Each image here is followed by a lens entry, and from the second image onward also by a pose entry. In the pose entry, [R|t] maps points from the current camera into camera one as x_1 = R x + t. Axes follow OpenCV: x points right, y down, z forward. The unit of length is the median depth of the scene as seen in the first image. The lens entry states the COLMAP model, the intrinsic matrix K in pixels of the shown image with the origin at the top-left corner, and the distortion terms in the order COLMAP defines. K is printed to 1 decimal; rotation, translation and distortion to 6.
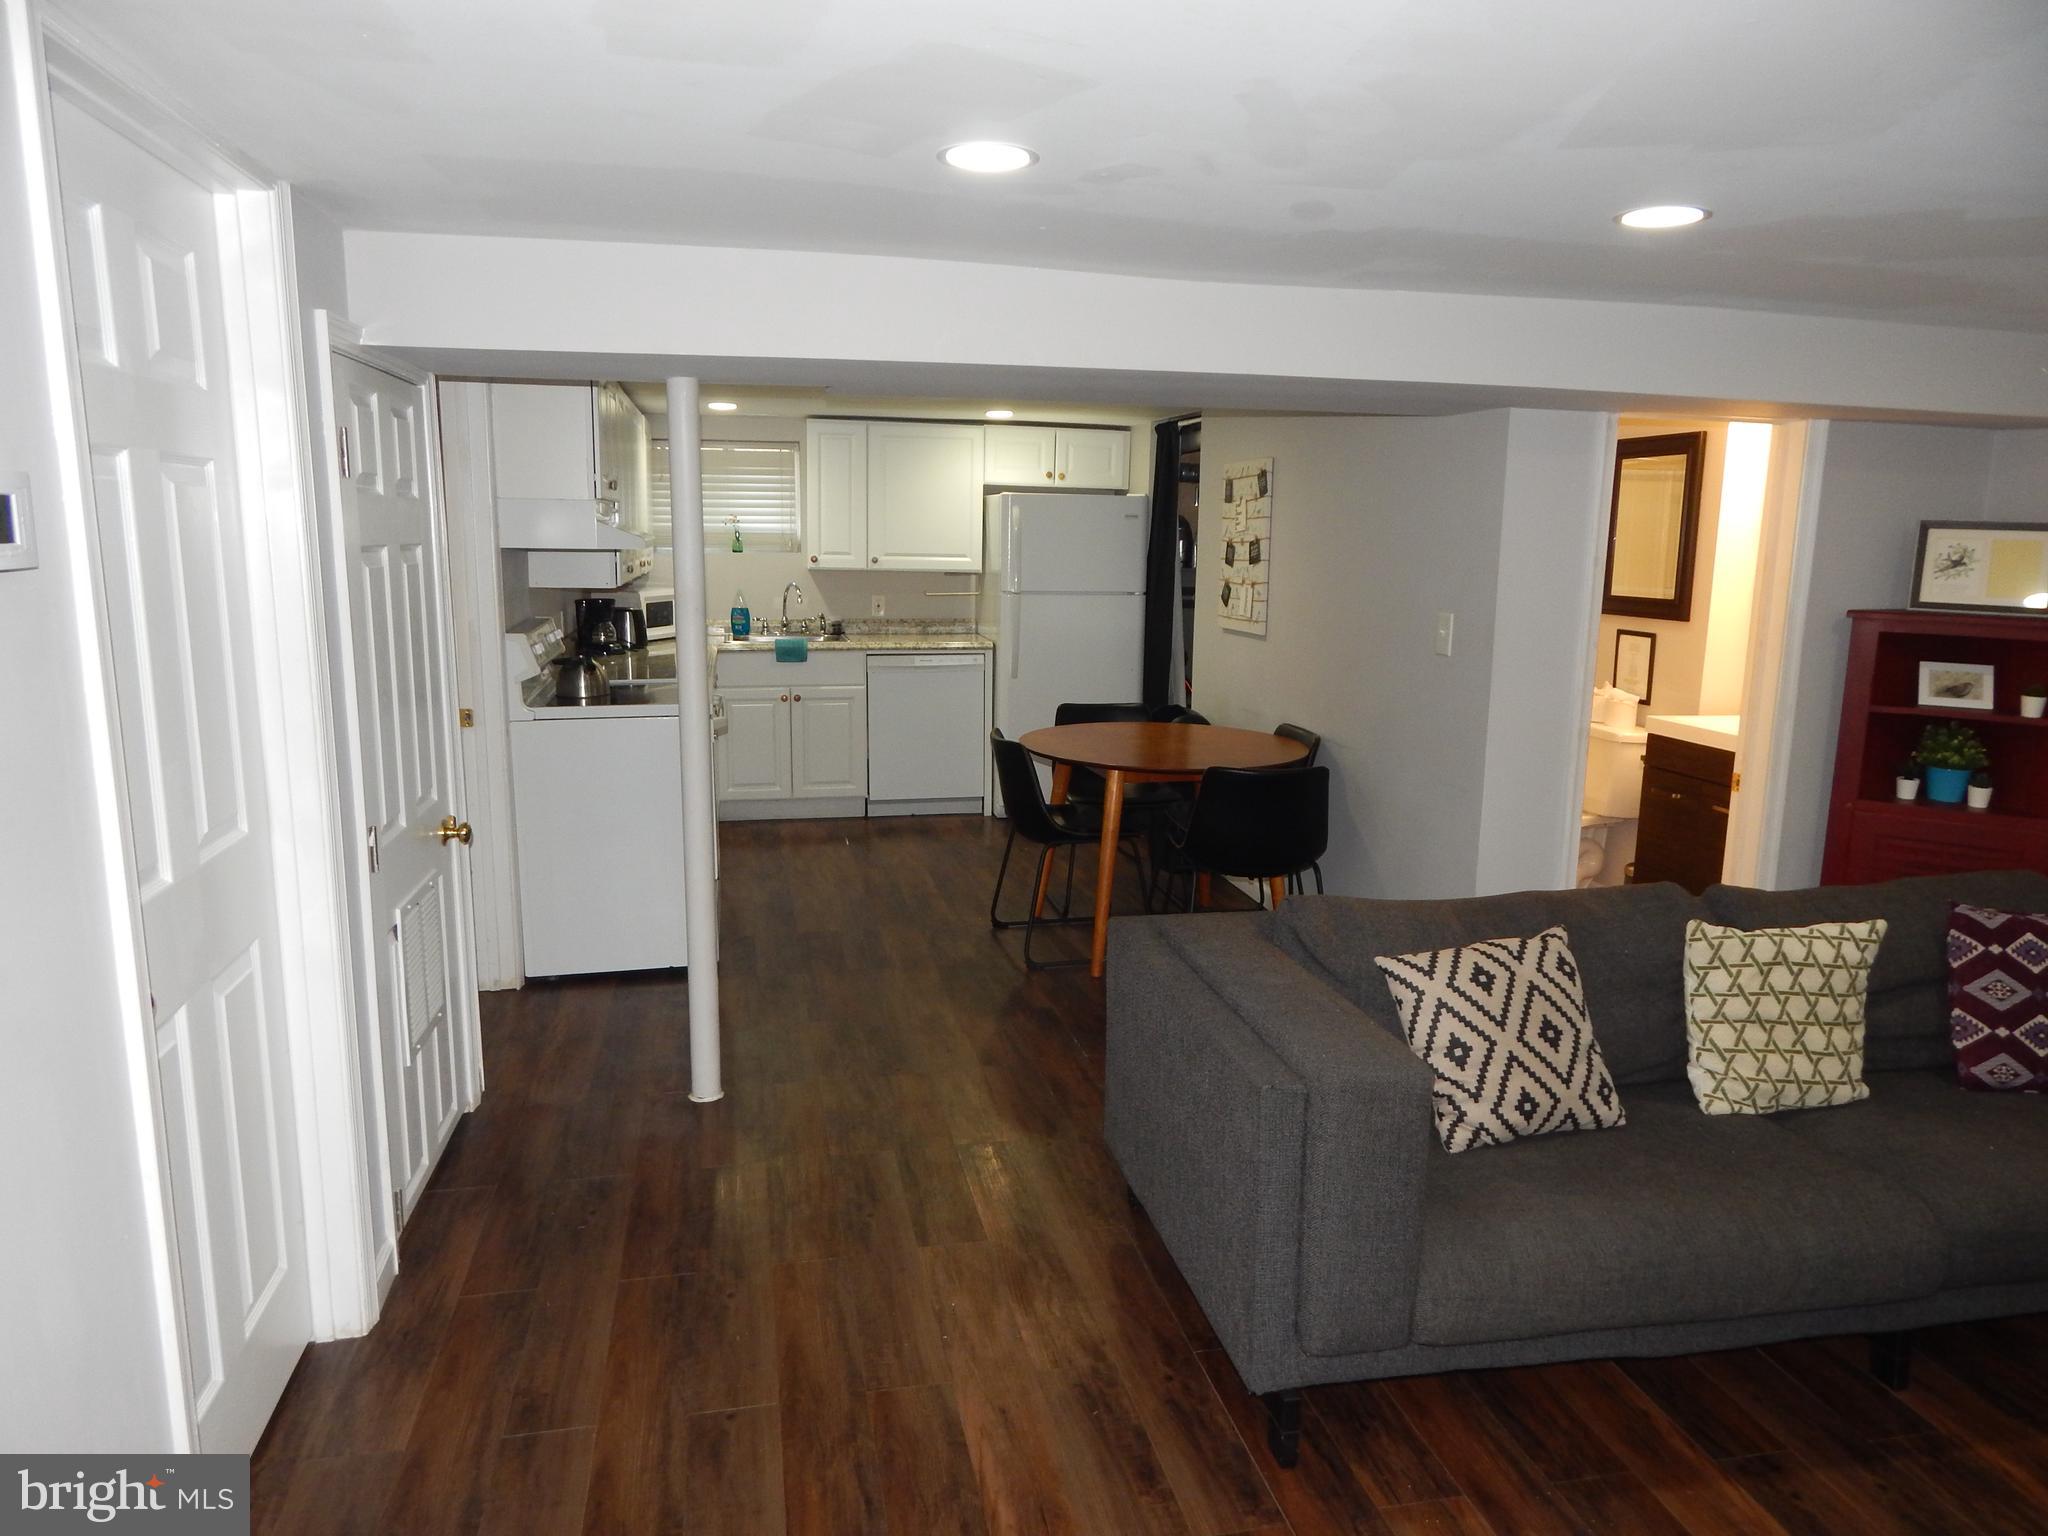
lens RADIAL K [[1344.9, 0, 1012.5], [0, 1344.9, 760.7], [0, 0, 1]] dist [0.003889, -0.001564]
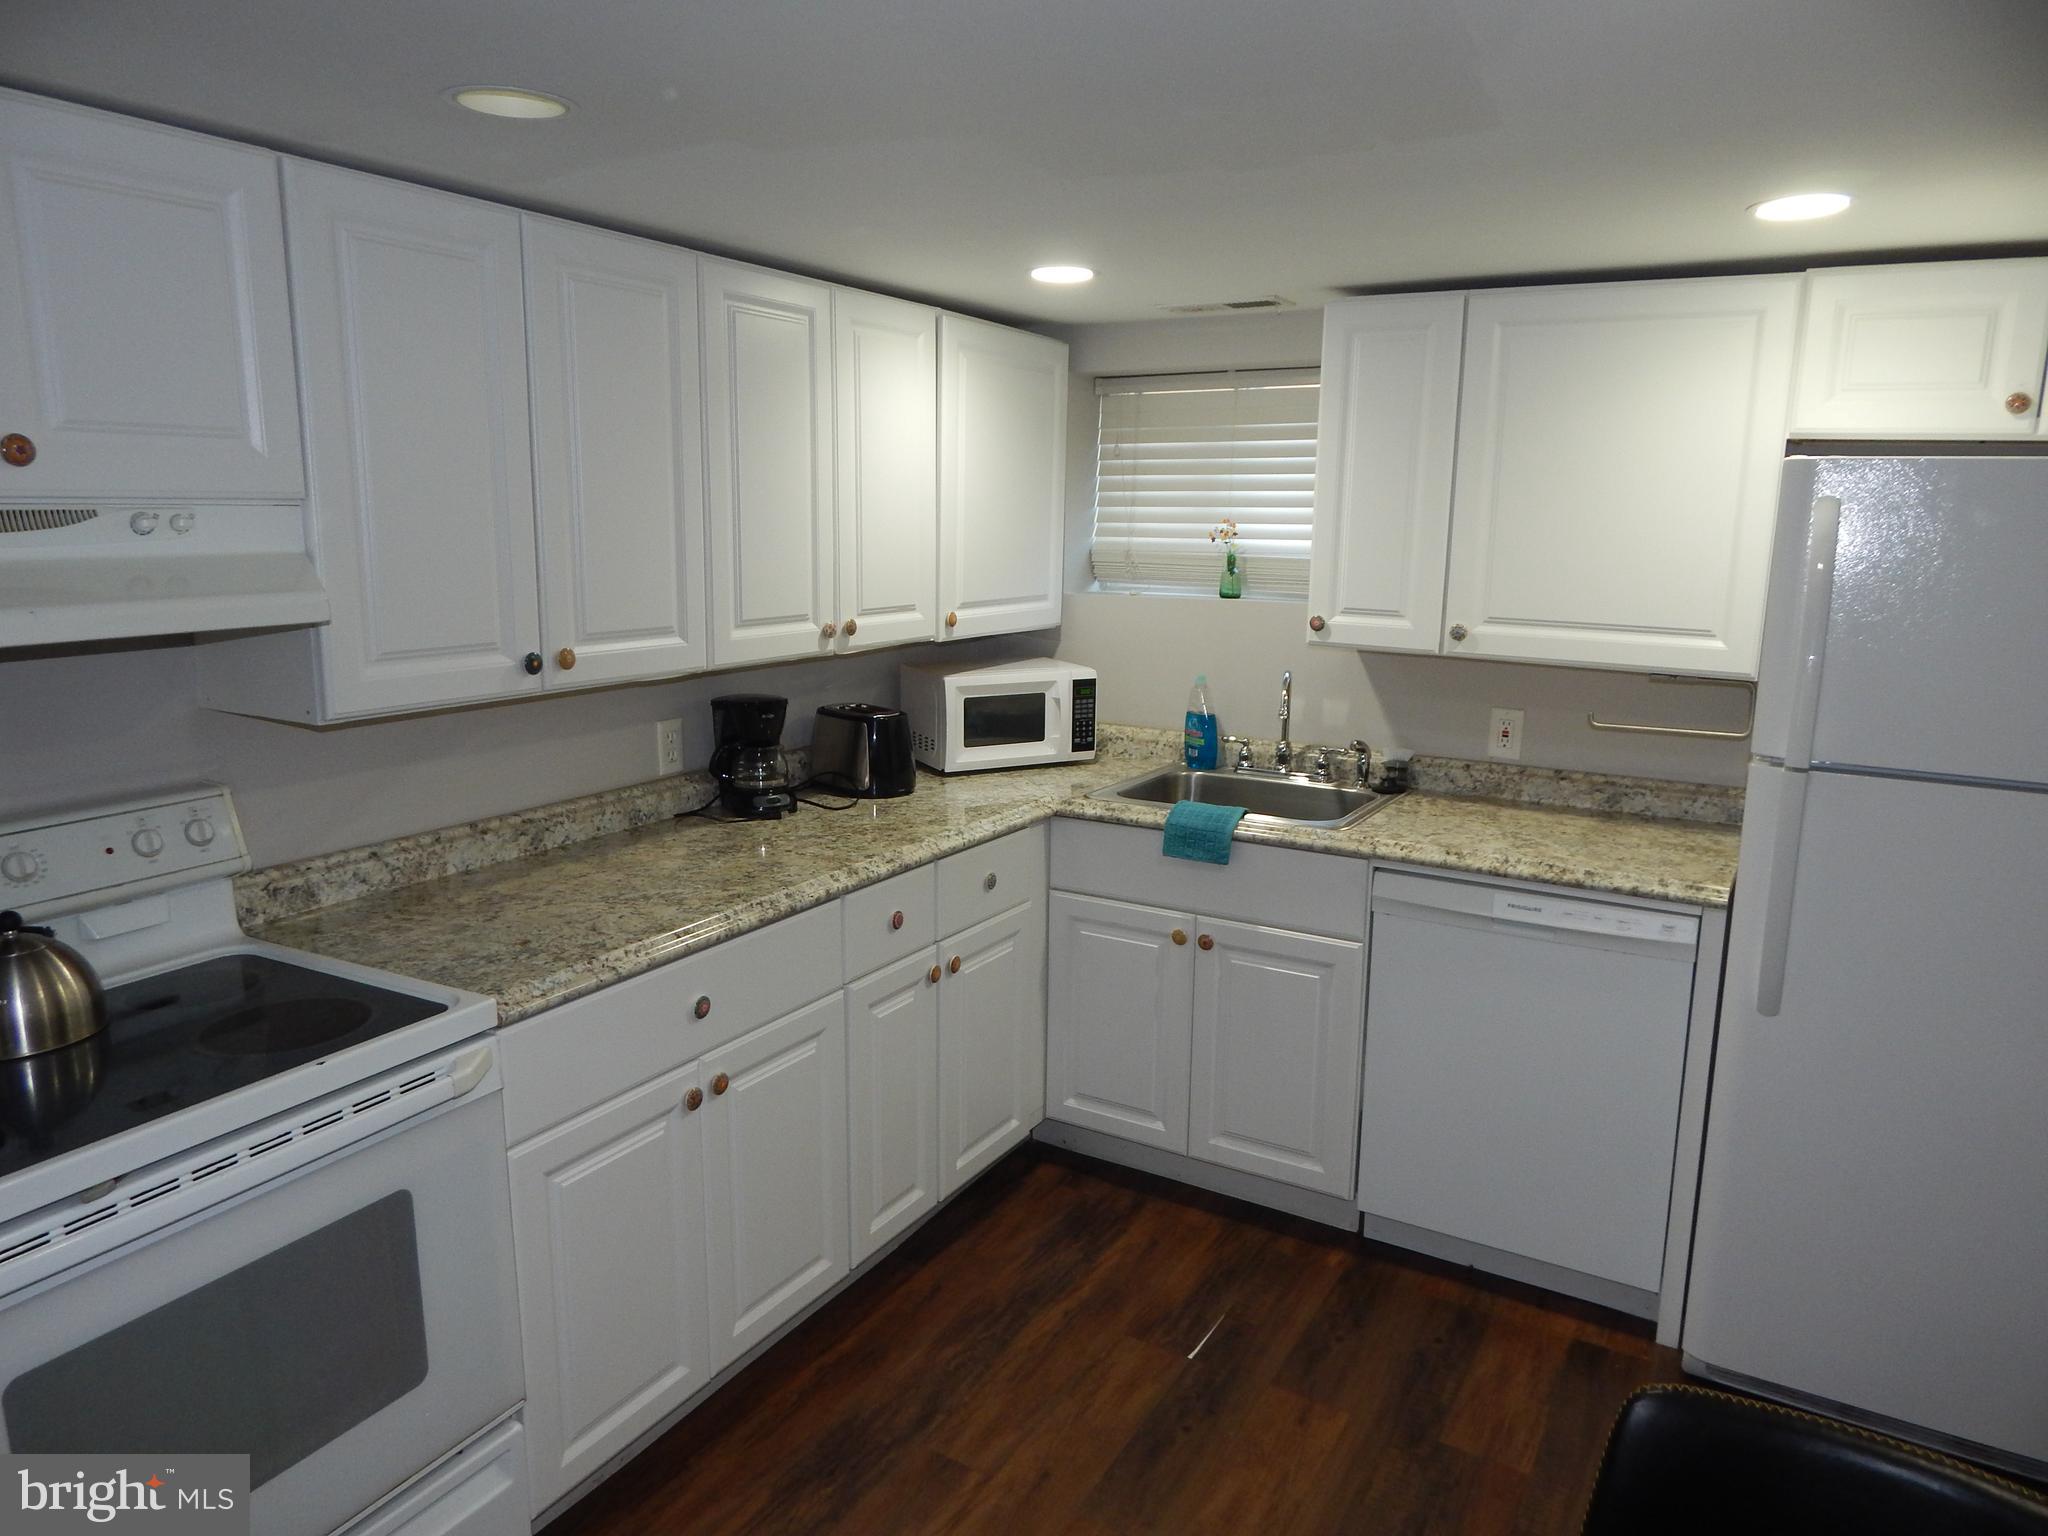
lens RADIAL K [[1347.7, 0, 1024.0], [0, 1347.7, 768.0], [0, 0, 1]] dist [-0.005173, -0.003009]
pose [[0.747334, 0.125337, -0.652520, 0.071544], [-0.119654, 0.991379, 0.053386, -0.114102], [0.653586, 0.038179, 0.755888, 0.602056]]
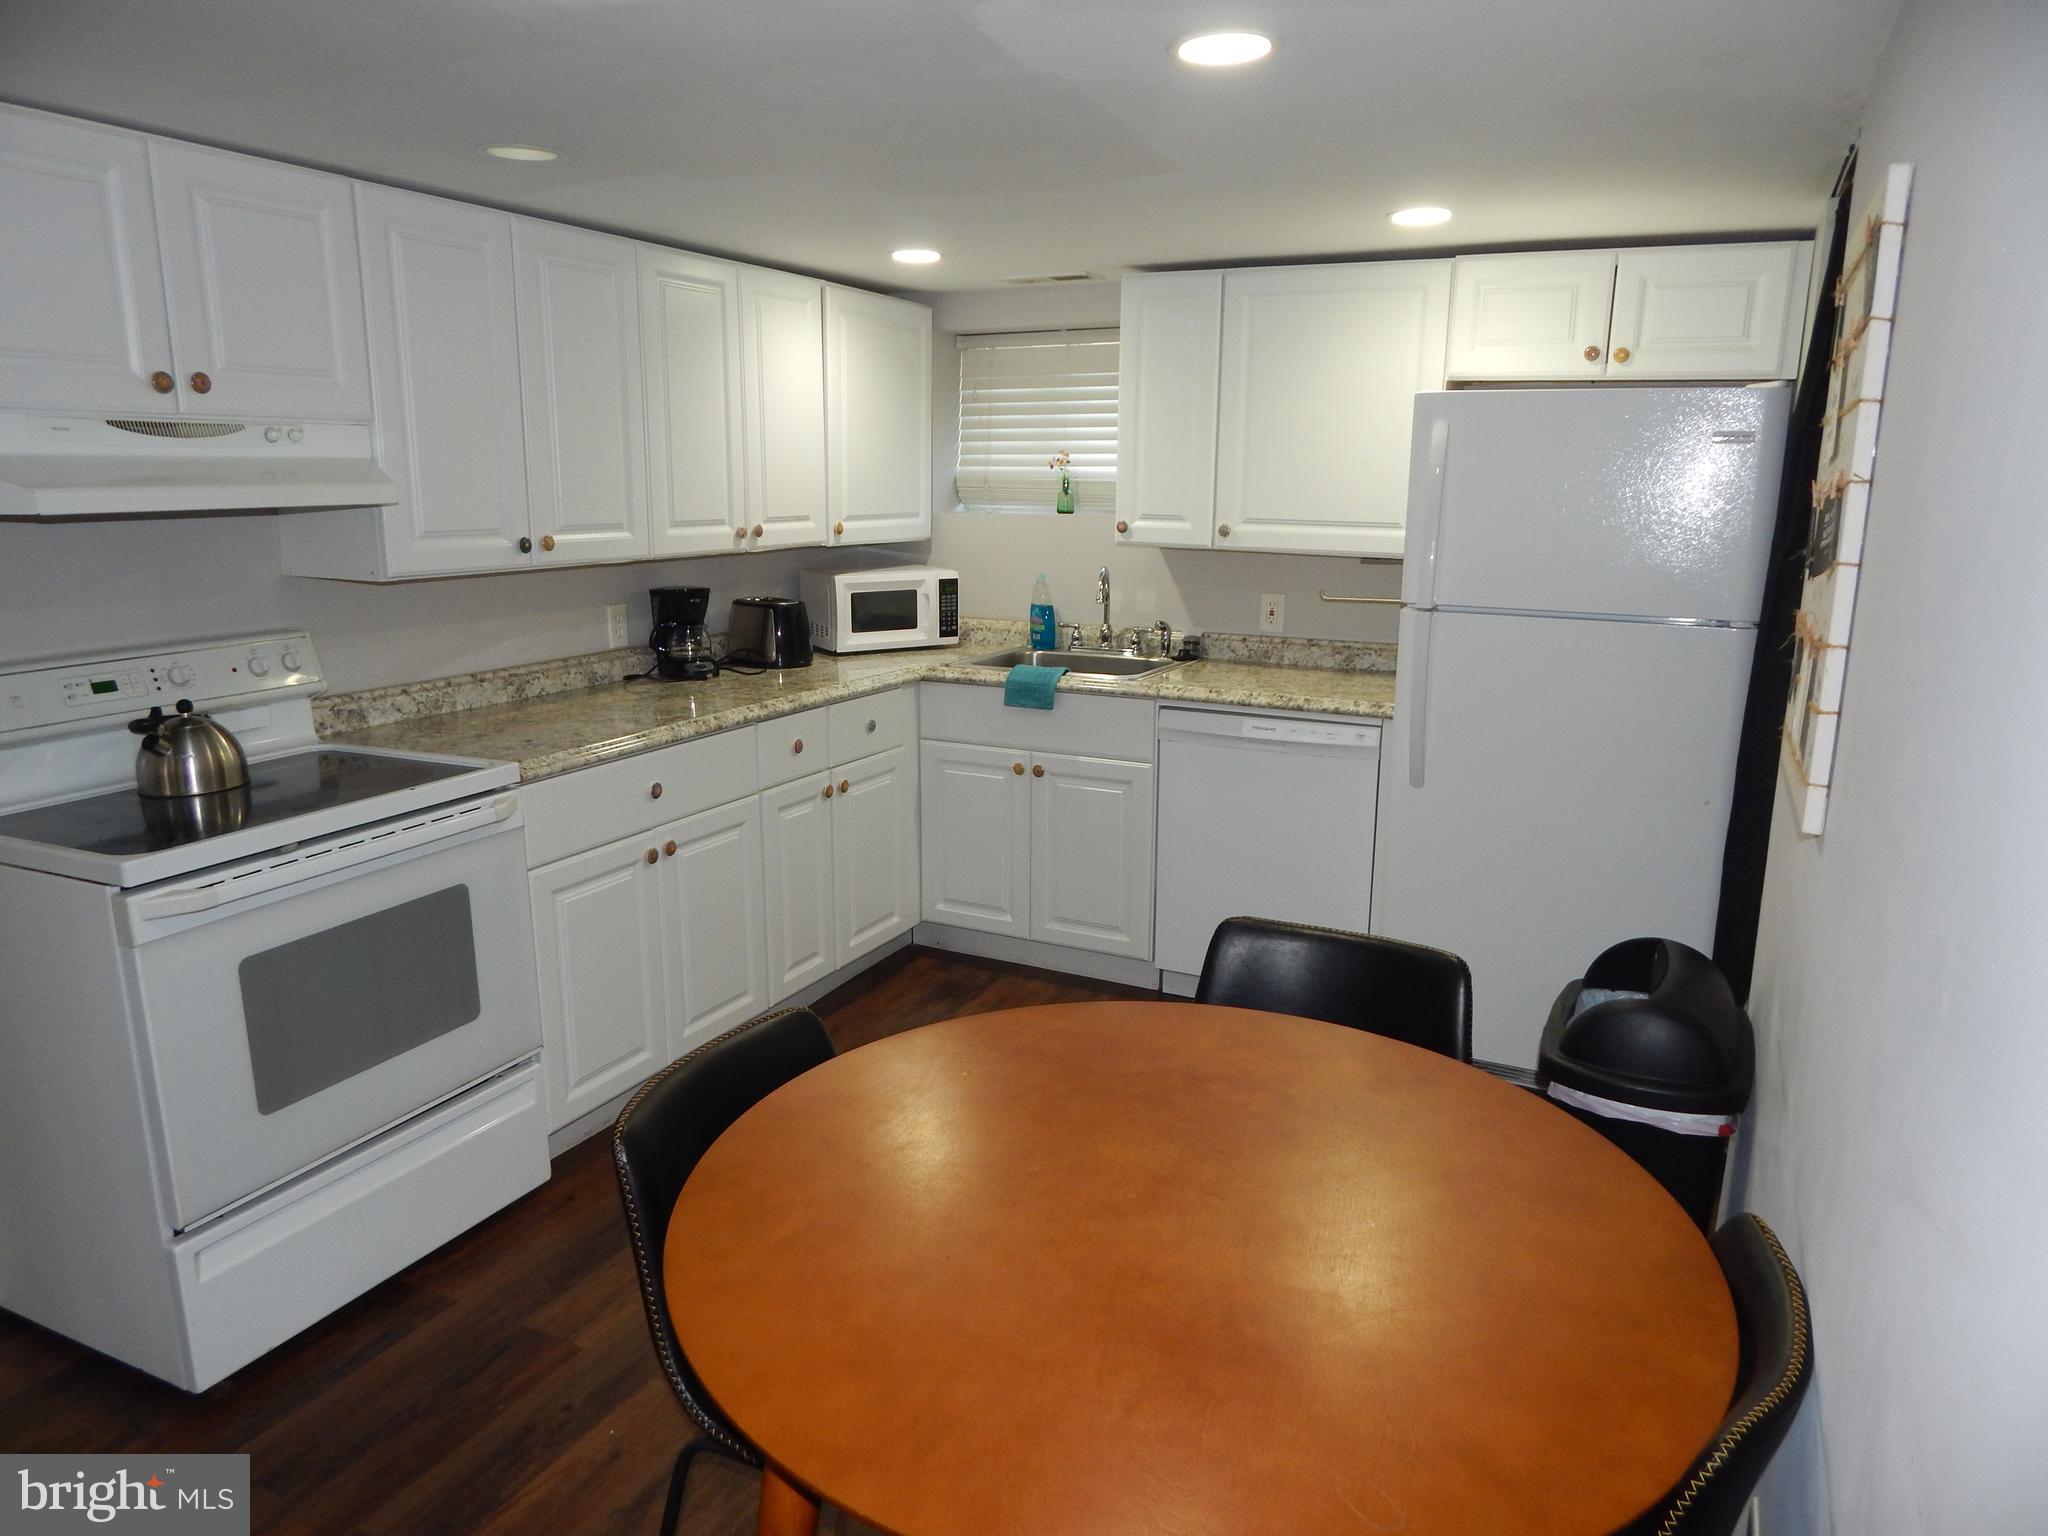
lens RADIAL K [[1358.1, 0, 1026.5], [0, 1358.1, 759.5], [0, 0, 1]] dist [0.000847, 0.001969]
pose [[0.789761, 0.124006, -0.600749, 0.174255], [-0.104716, 0.992232, 0.067152, -0.085919], [0.604410, 0.009874, 0.796612, 0.515306]]
